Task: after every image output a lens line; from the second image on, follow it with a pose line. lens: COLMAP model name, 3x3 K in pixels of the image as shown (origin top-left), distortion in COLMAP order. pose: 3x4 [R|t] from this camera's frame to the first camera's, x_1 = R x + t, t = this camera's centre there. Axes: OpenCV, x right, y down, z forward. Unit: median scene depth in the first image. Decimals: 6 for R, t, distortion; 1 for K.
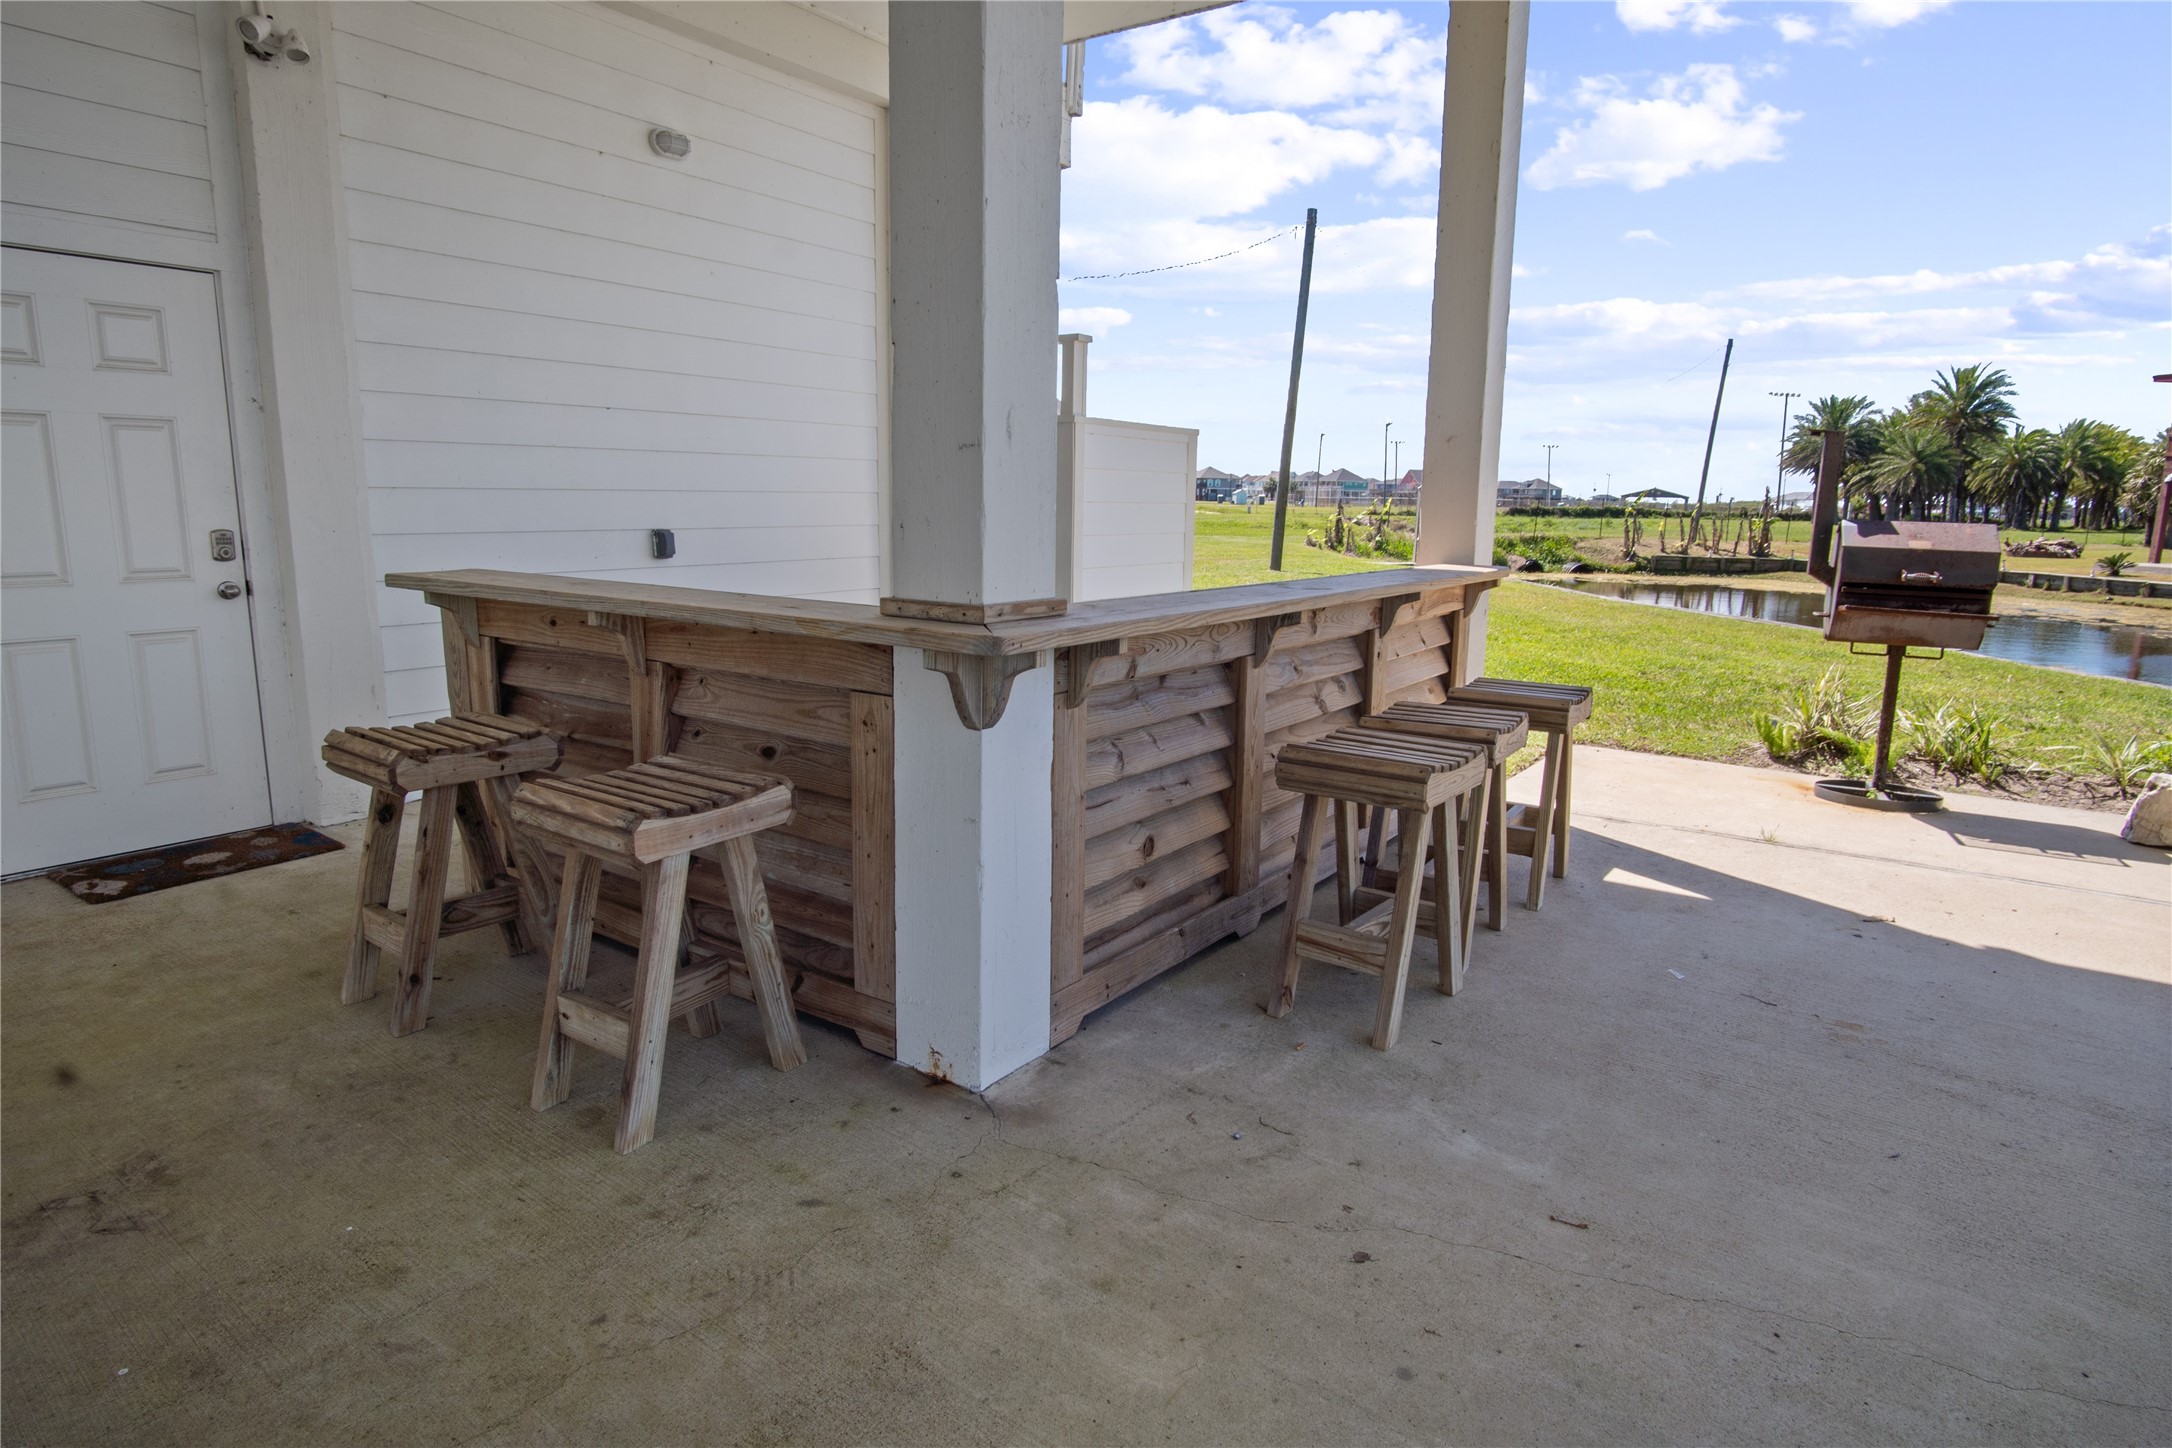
lens RADIAL K [[1184.6, 0, 1077.6], [0, 1184.6, 710.1], [0, 0, 1]] dist [-0.030658, 0.007001]
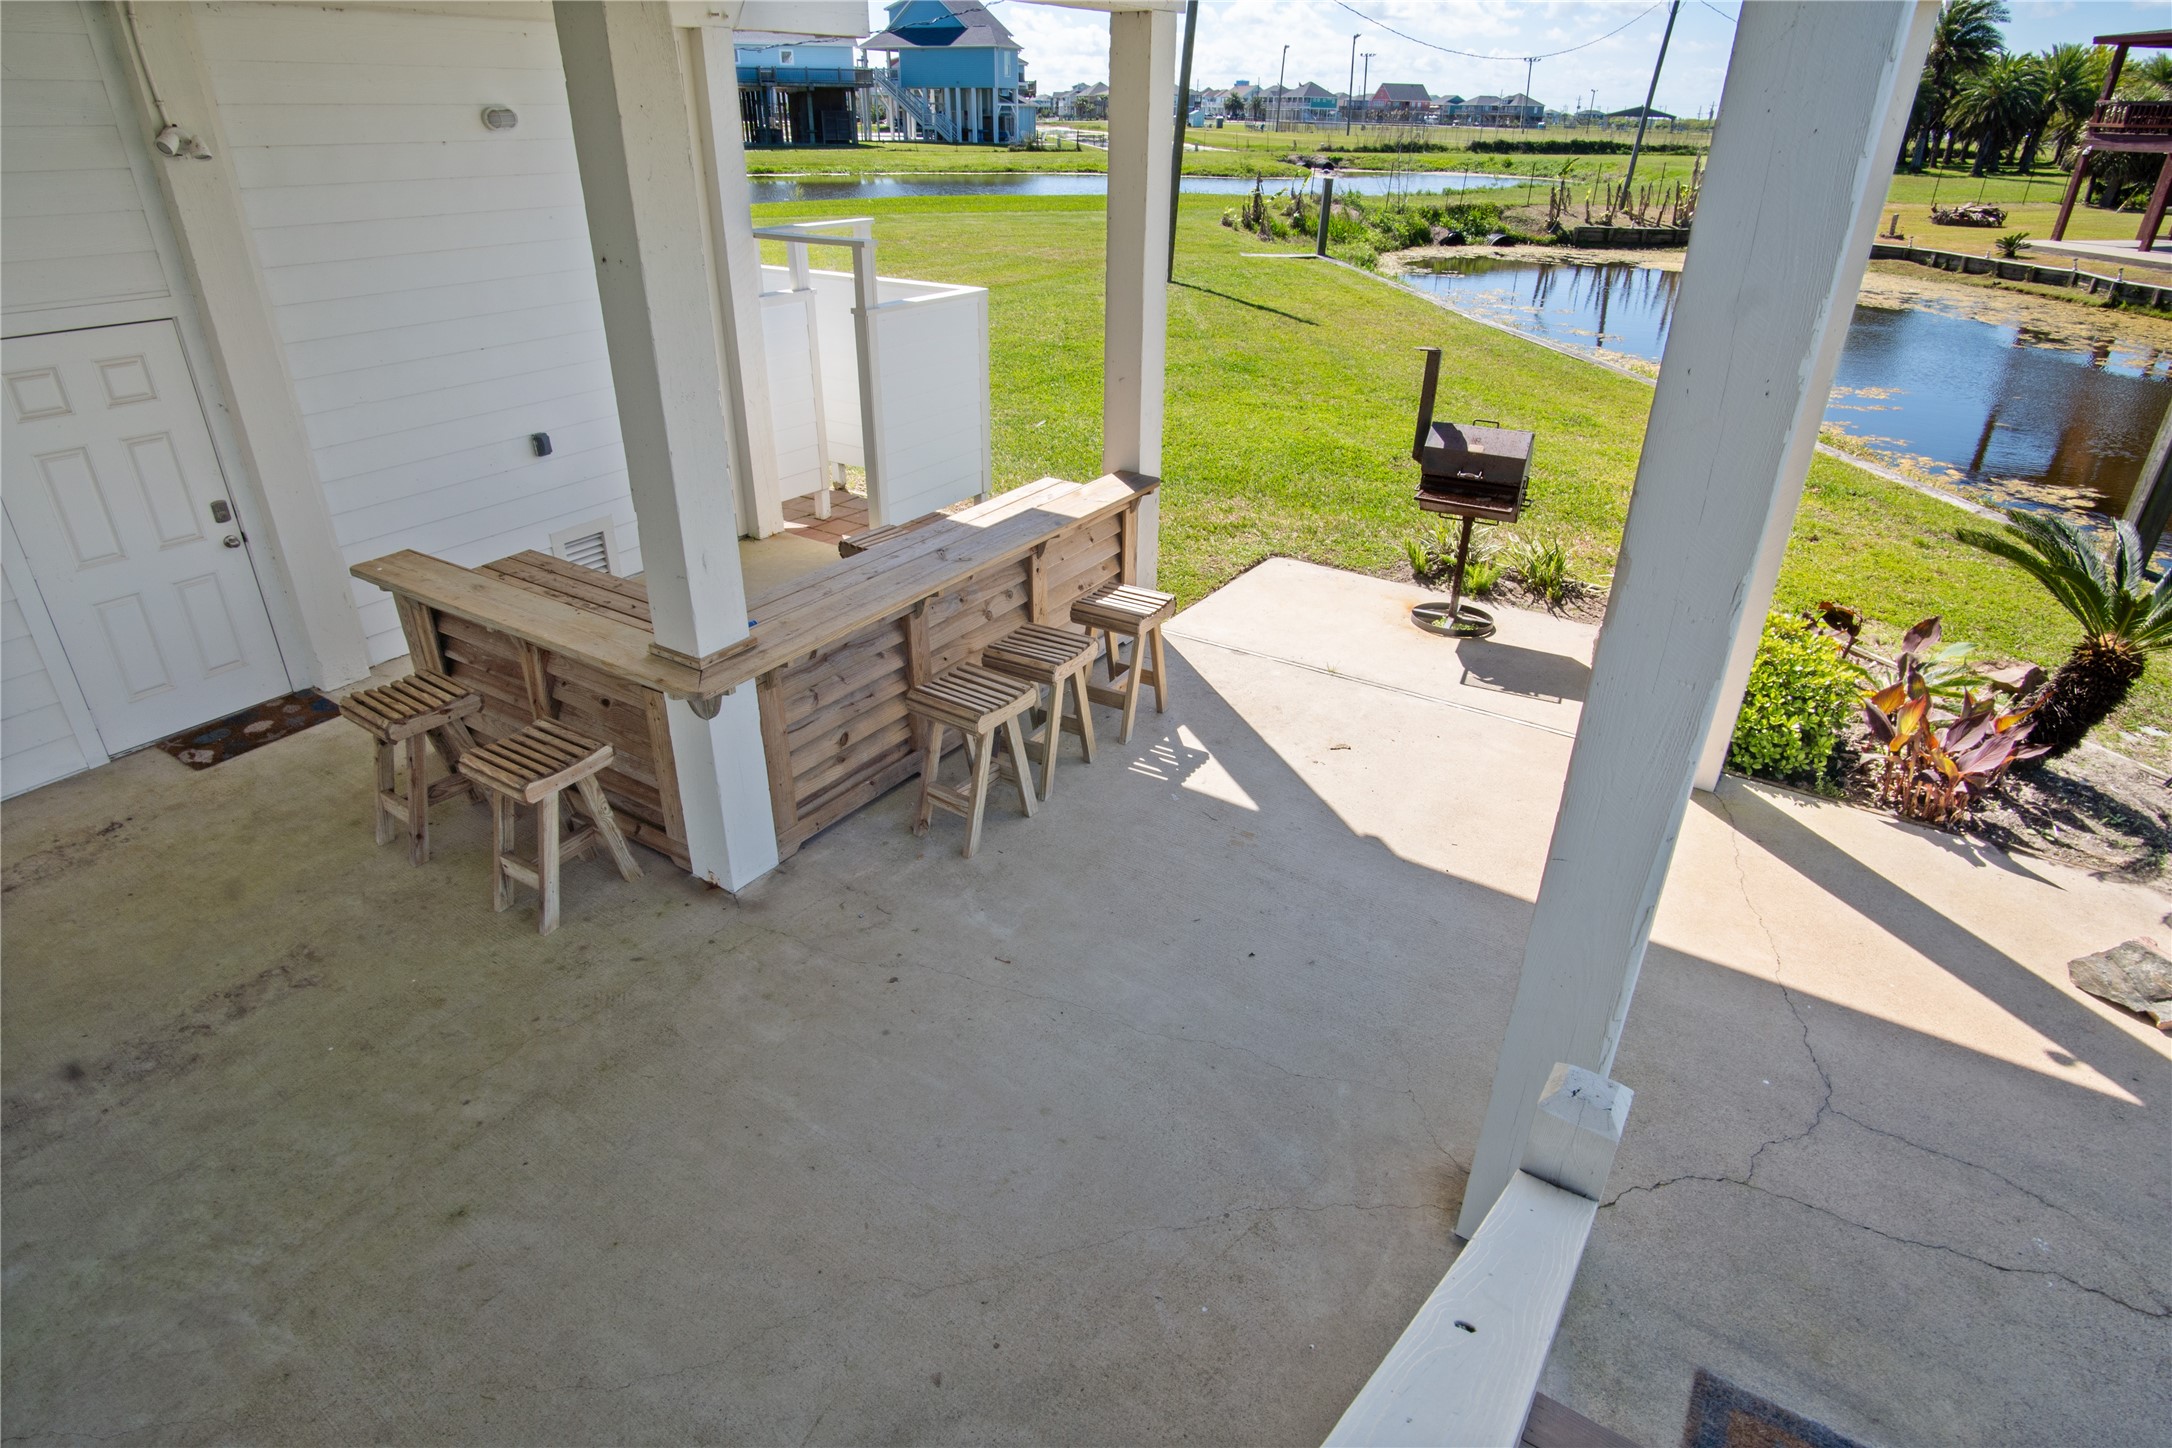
lens RADIAL K [[1184.6, 0, 1077.6], [0, 1184.6, 710.1], [0, 0, 1]] dist [-0.030658, 0.007001]
pose [[0.999332, -0.021607, 0.029461, 0.261201], [0.012040, 0.956095, 0.292808, -0.314440], [-0.034494, -0.292258, 0.955717, -0.461539]]
